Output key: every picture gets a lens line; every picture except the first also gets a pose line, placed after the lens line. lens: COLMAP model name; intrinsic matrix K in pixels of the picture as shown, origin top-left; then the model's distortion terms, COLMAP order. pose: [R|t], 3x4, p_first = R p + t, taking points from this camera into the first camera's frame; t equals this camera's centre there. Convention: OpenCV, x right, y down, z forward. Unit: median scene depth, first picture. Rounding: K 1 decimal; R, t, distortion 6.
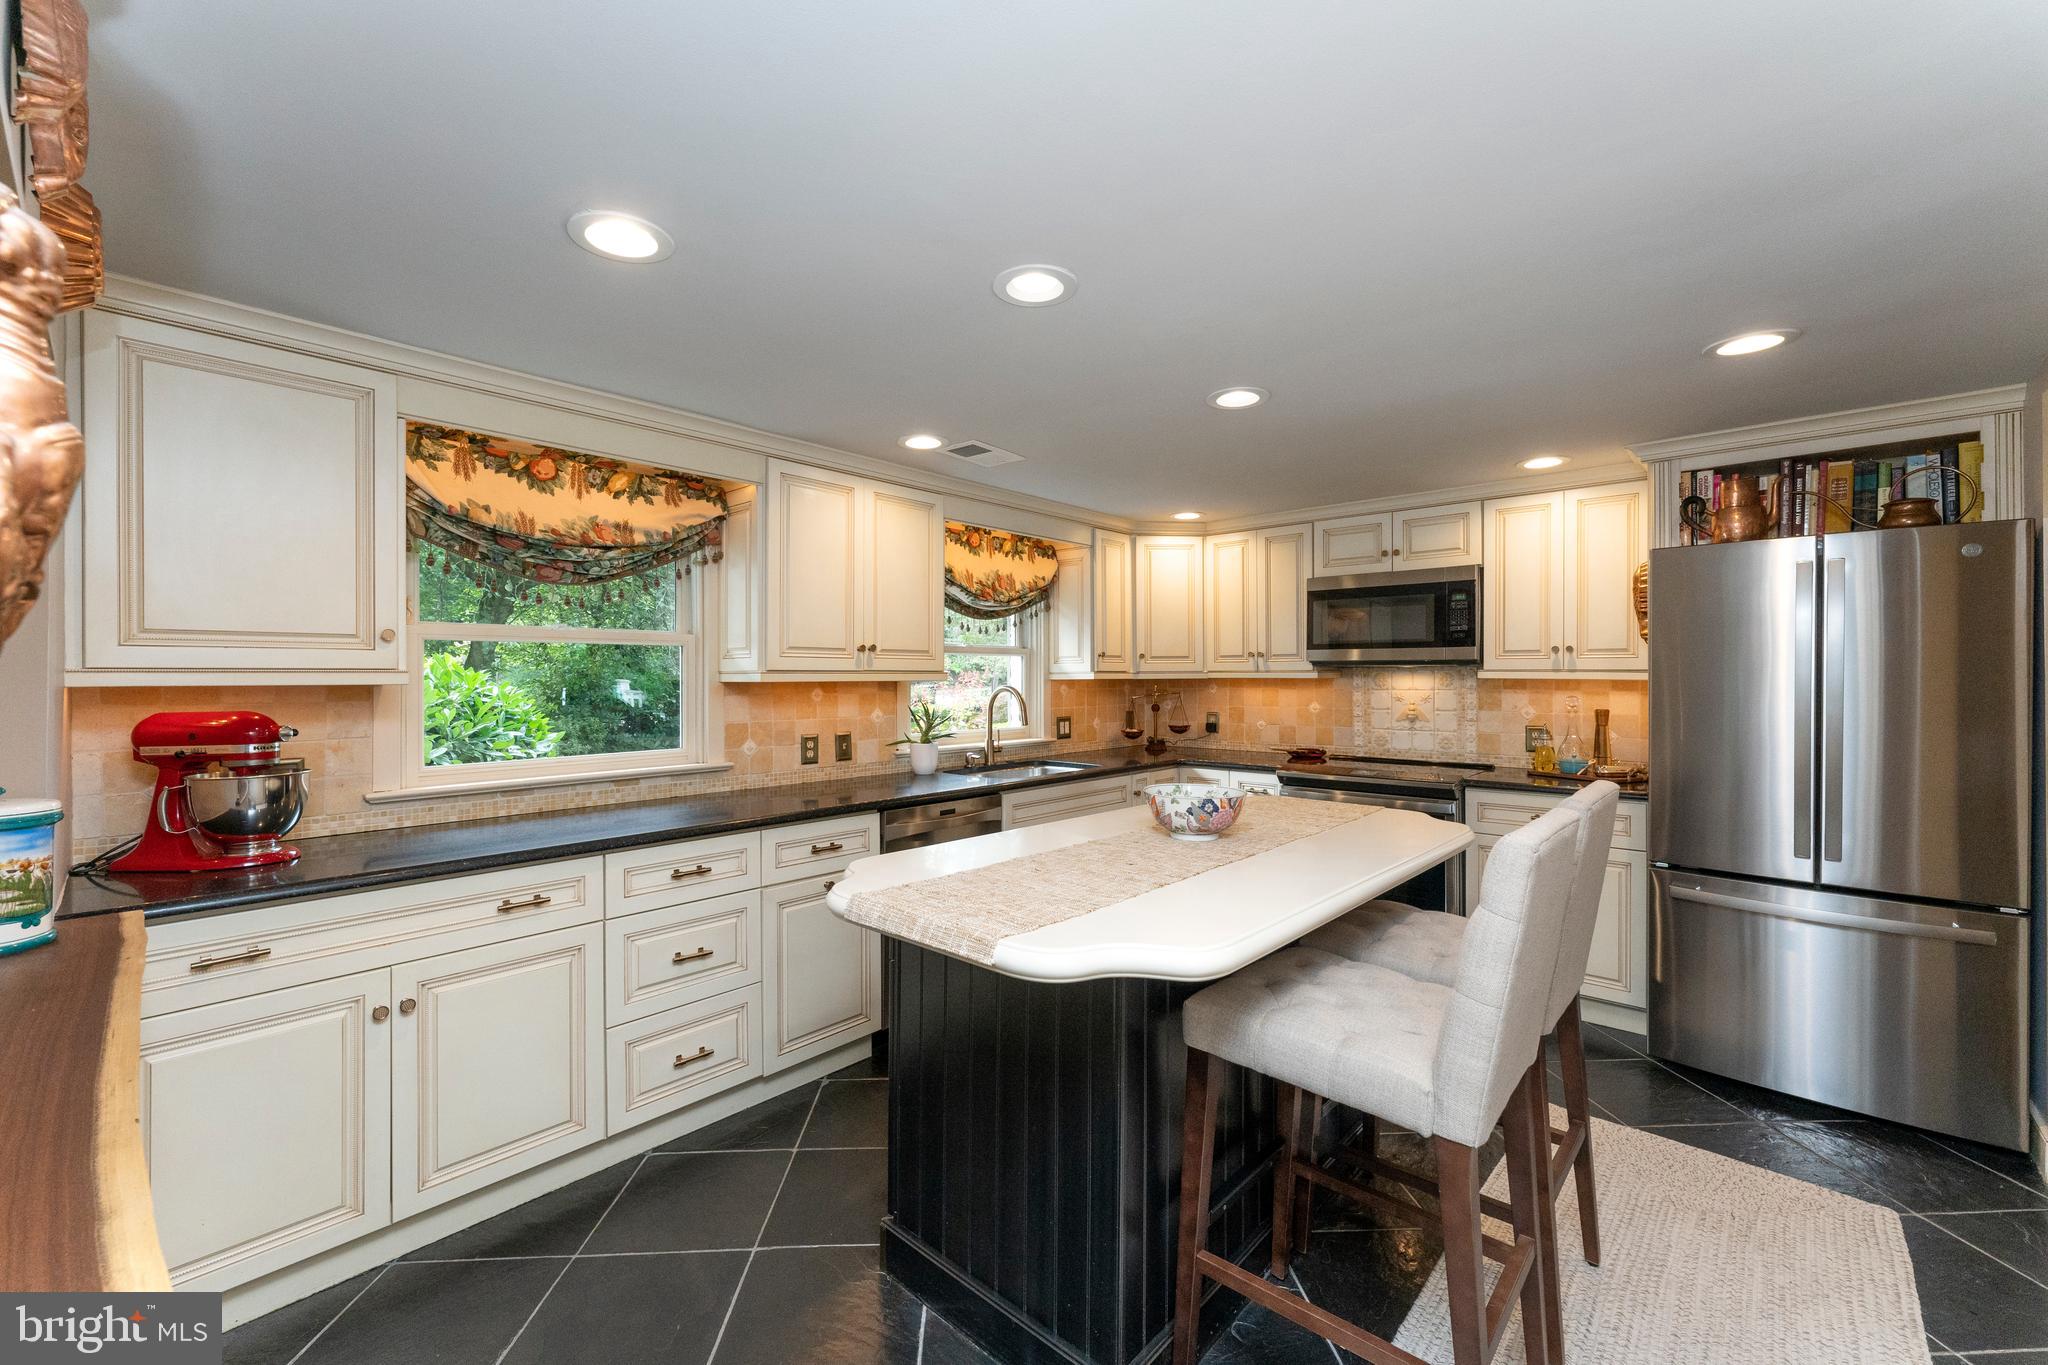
lens RADIAL K [[810.5, 0, 1011.7], [0, 810.5, 683.1], [0, 0, 1]] dist [0.002833, 0.000111]
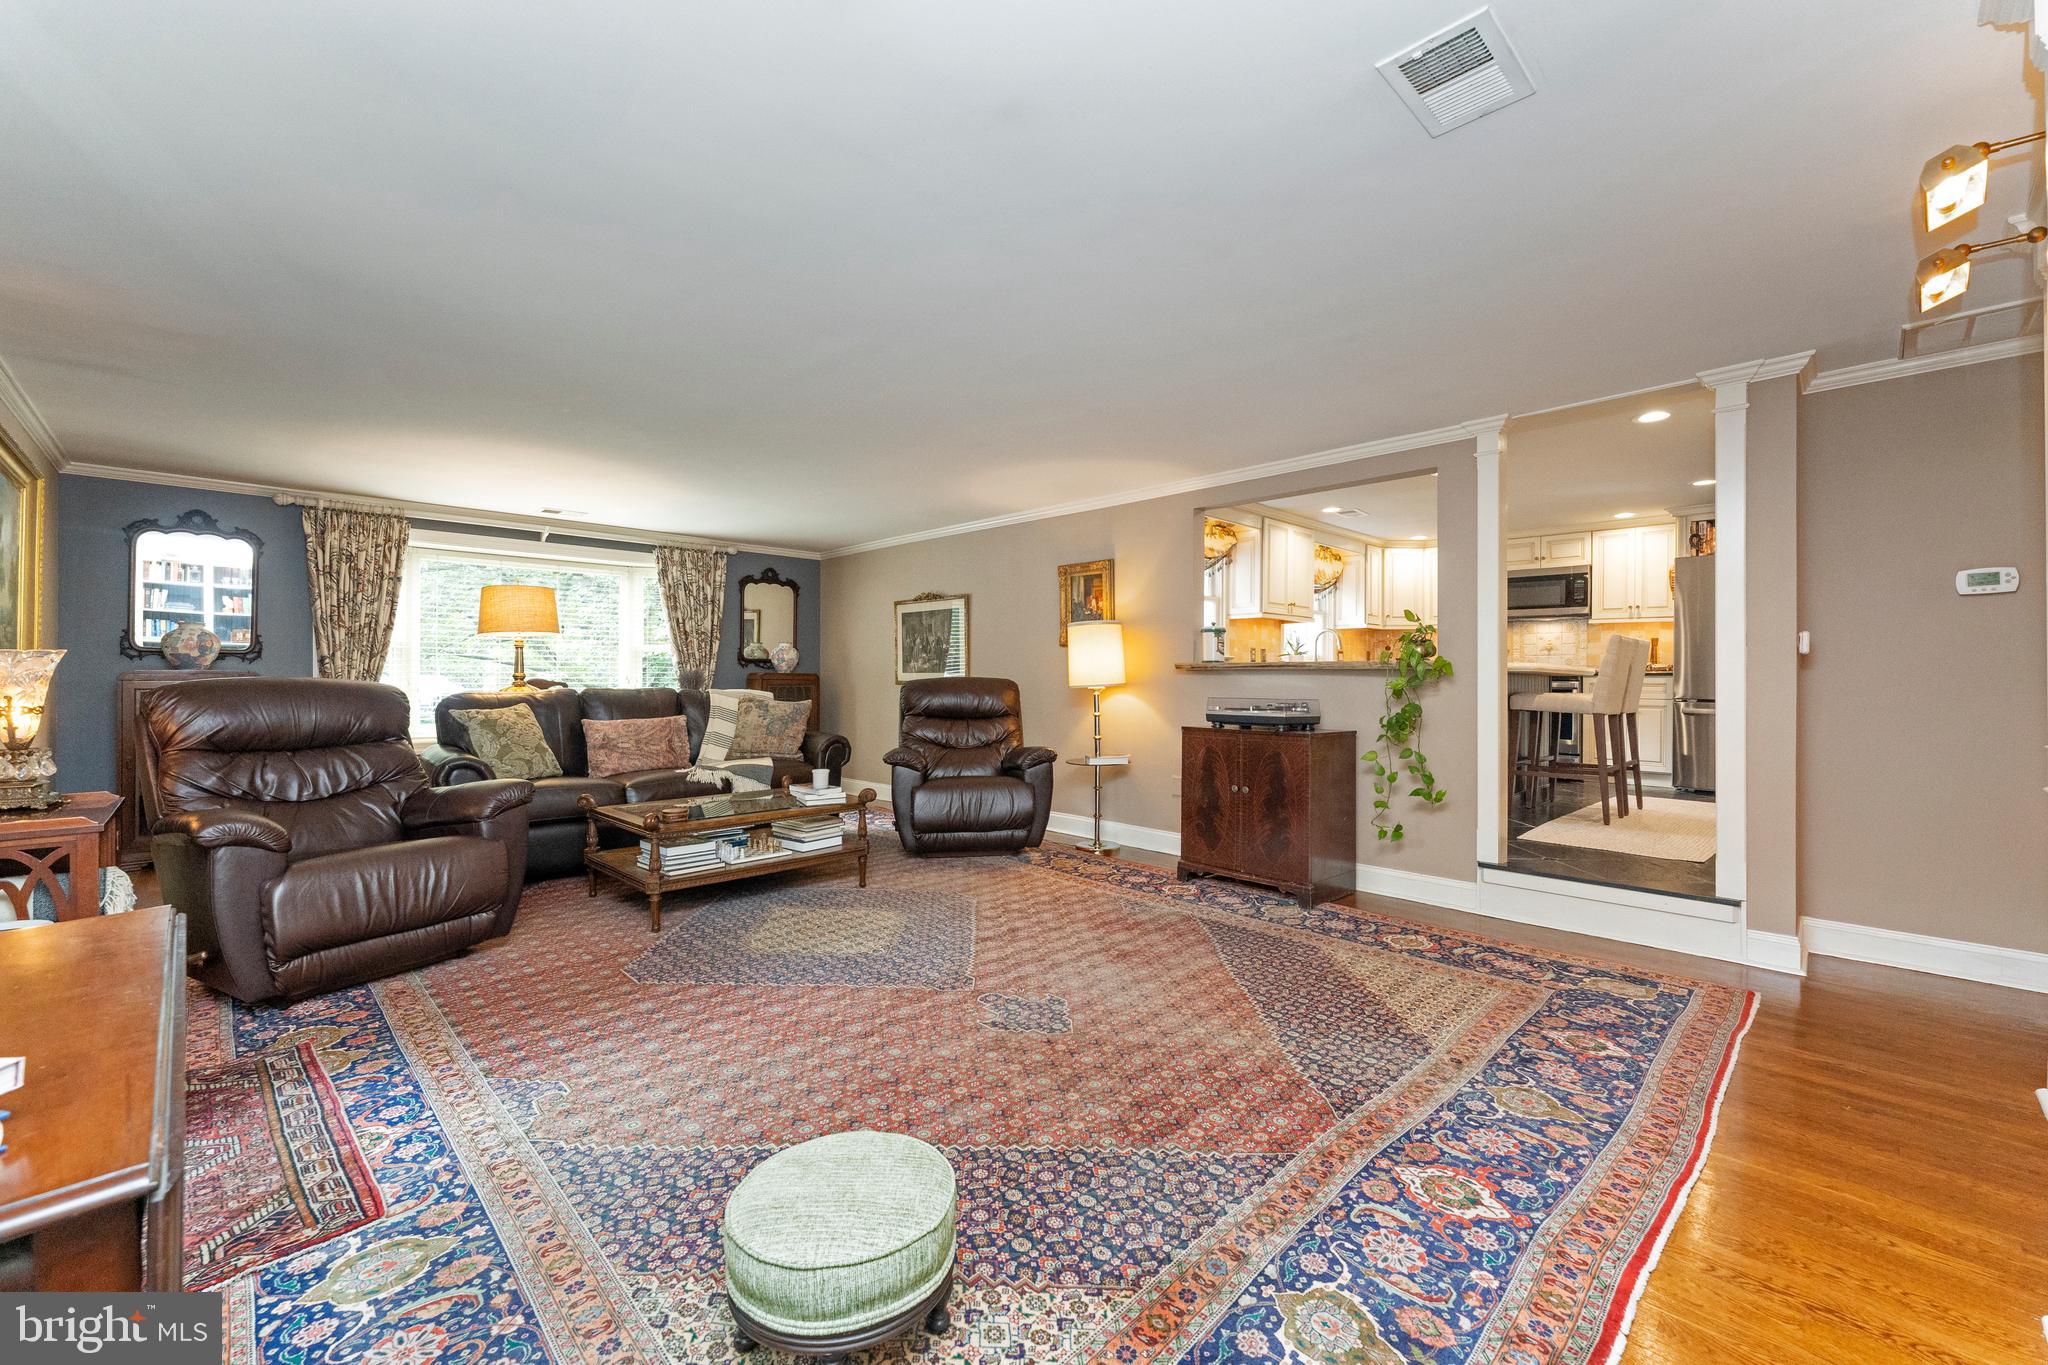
lens RADIAL K [[810.5, 0, 1022.9], [0, 810.5, 675.6], [0, 0, 1]] dist [0.002833, 0.000111]
pose [[0.998186, 0.008994, -0.059531, -0.631825], [-0.009266, 0.999948, -0.004304, 0.133395], [0.059489, 0.004848, 0.998217, -0.976731]]
